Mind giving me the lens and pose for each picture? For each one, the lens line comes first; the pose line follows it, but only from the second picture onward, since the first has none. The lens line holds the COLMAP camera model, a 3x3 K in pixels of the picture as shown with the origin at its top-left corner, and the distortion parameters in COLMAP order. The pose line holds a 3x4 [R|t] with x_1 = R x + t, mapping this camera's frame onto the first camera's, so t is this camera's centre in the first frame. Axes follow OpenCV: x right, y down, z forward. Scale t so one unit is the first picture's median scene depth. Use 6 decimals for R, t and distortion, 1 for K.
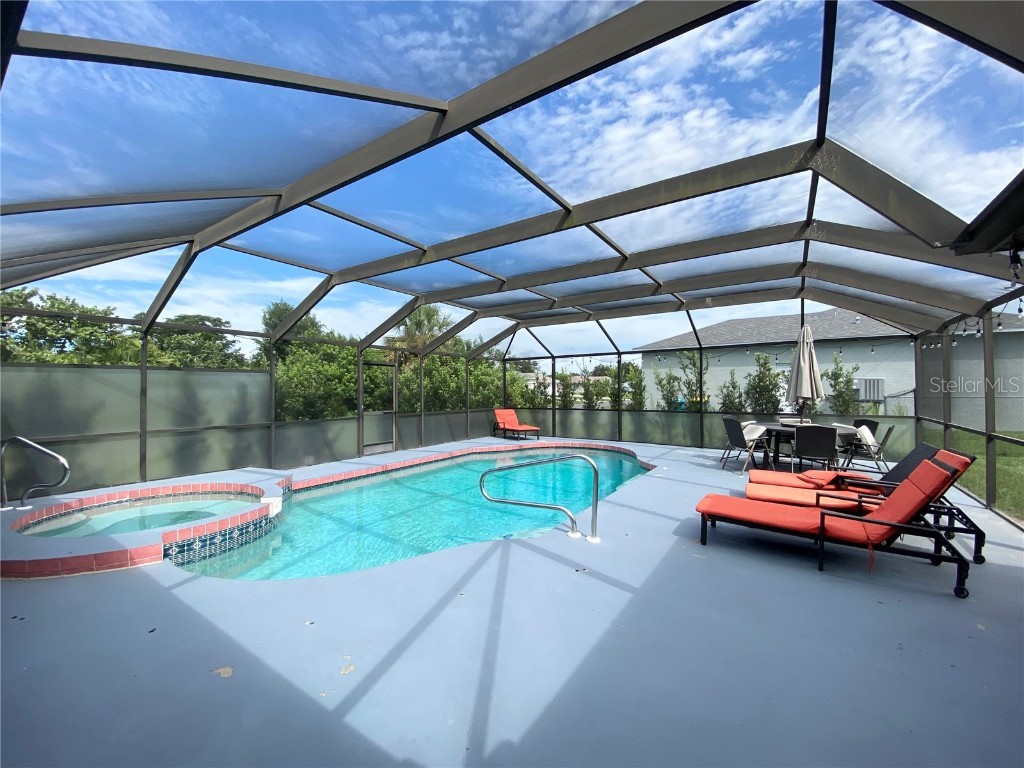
lens RADIAL K [[424.2, 0, 518.6], [0, 424.2, 384.9], [0, 0, 1]] dist [0.005671, -0.012478]
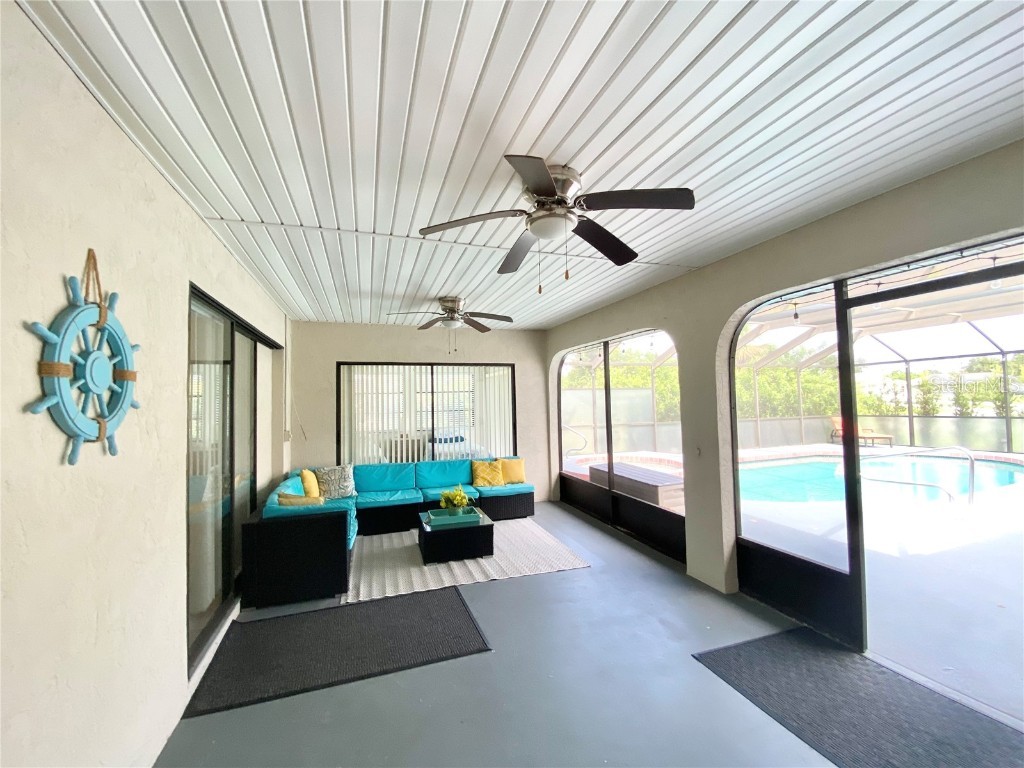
lens RADIAL K [[424.2, 0, 515.7], [0, 424.2, 382.6], [0, 0, 1]] dist [0.005671, -0.012478]
pose [[0.796922, -0.037787, -0.602899, -0.048794], [0.022034, 0.999196, -0.033501, -0.006133], [0.603680, 0.013413, 0.797114, -0.285263]]
